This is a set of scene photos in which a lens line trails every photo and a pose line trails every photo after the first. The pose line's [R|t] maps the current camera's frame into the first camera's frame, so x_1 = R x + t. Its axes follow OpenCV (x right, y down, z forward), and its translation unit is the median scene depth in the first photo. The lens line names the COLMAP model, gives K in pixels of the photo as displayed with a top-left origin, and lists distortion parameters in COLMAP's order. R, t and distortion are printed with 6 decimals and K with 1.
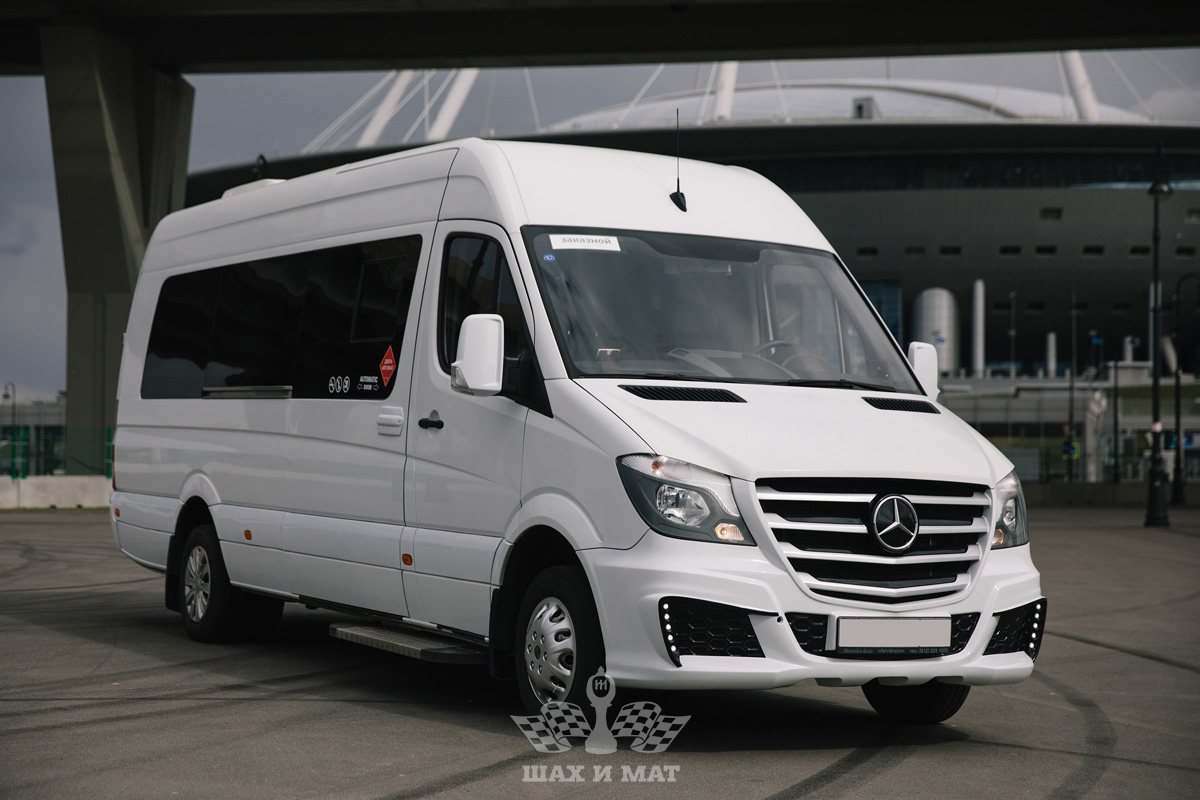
lens RADIAL K [[2141.0, 0, 600.0], [0, 2141.0, 400.0], [0, 0, 1]] dist [0.123064, 0.096305]
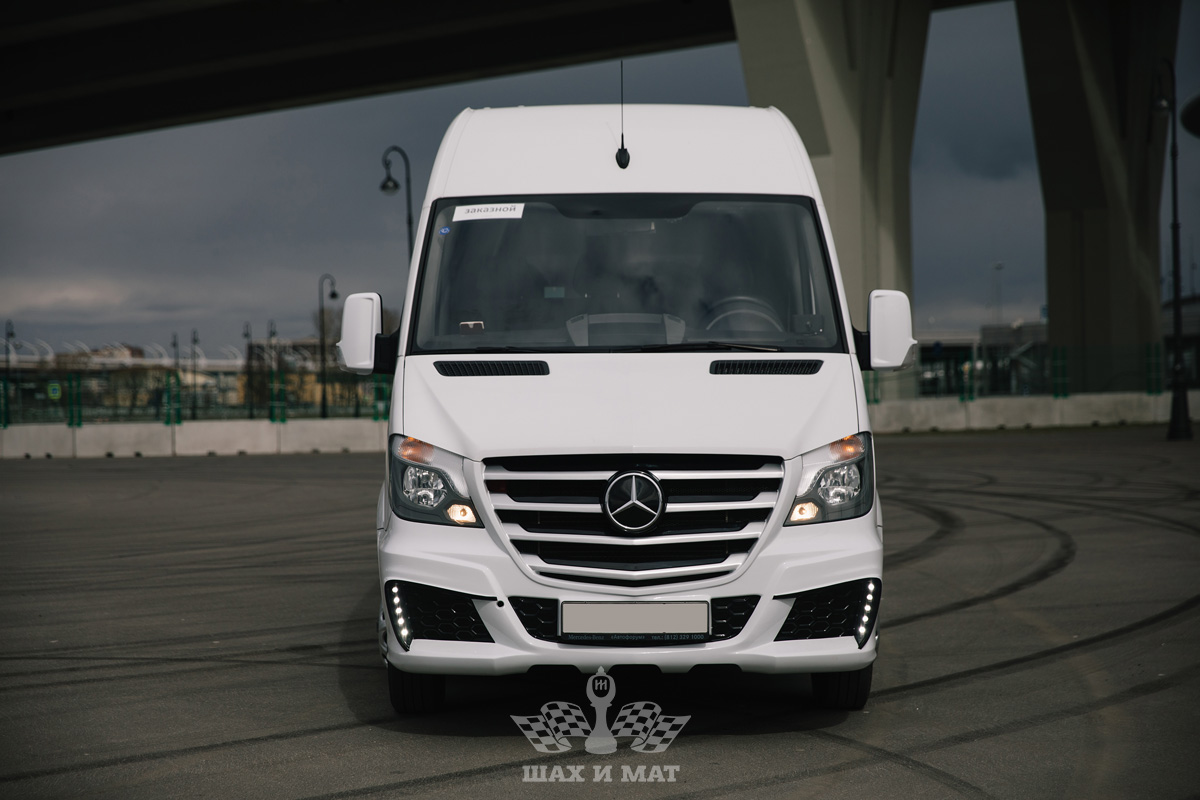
lens RADIAL K [[2142.4, 0, 629.9], [0, 2142.4, 397.3], [0, 0, 1]] dist [0.209577, 0.096212]
pose [[0.887920, -0.028189, -0.459134, 0.547104], [0.046236, 0.998535, 0.028110, -0.014183], [0.457668, -0.046188, 0.887922, 0.161414]]
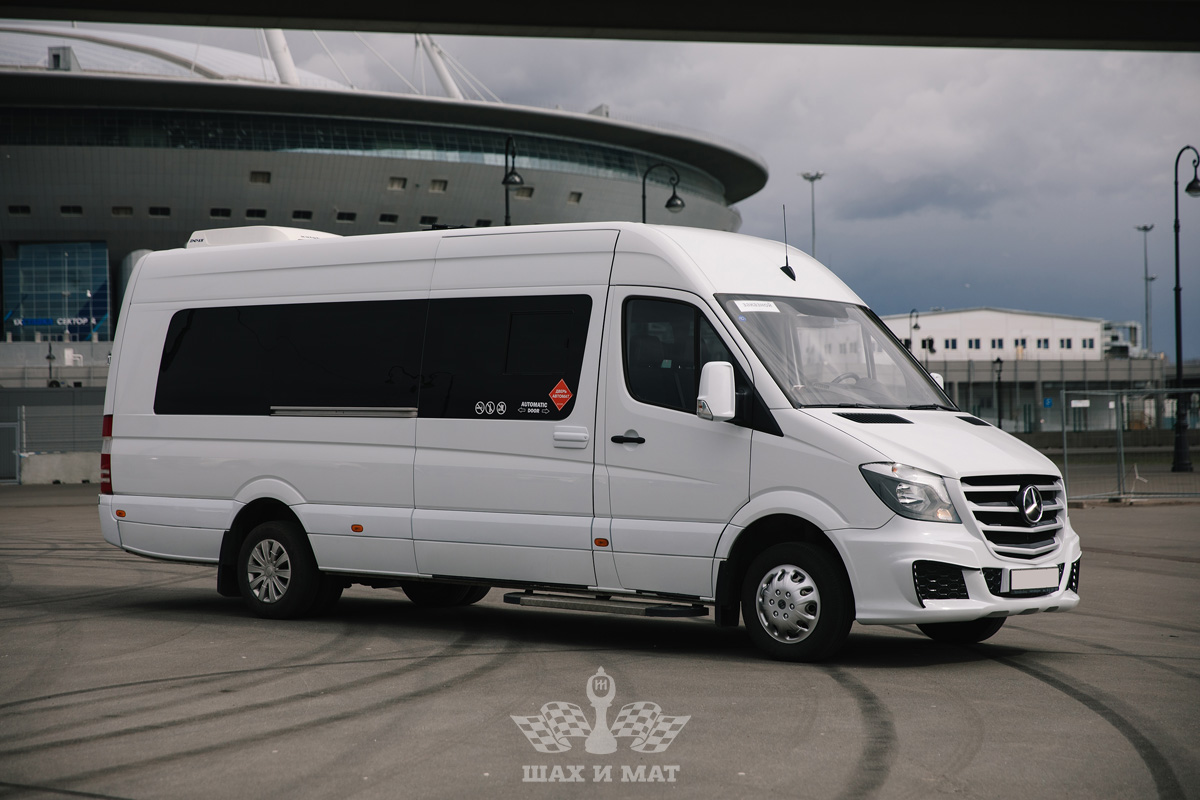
lens RADIAL K [[2142.4, 0, 629.9], [0, 2142.4, 397.3], [0, 0, 1]] dist [0.209577, 0.096212]
pose [[0.930114, -0.016363, 0.366906, -0.640501], [0.010461, 0.999782, 0.018070, -0.044550], [-0.367122, -0.012969, 0.930082, -0.270564]]
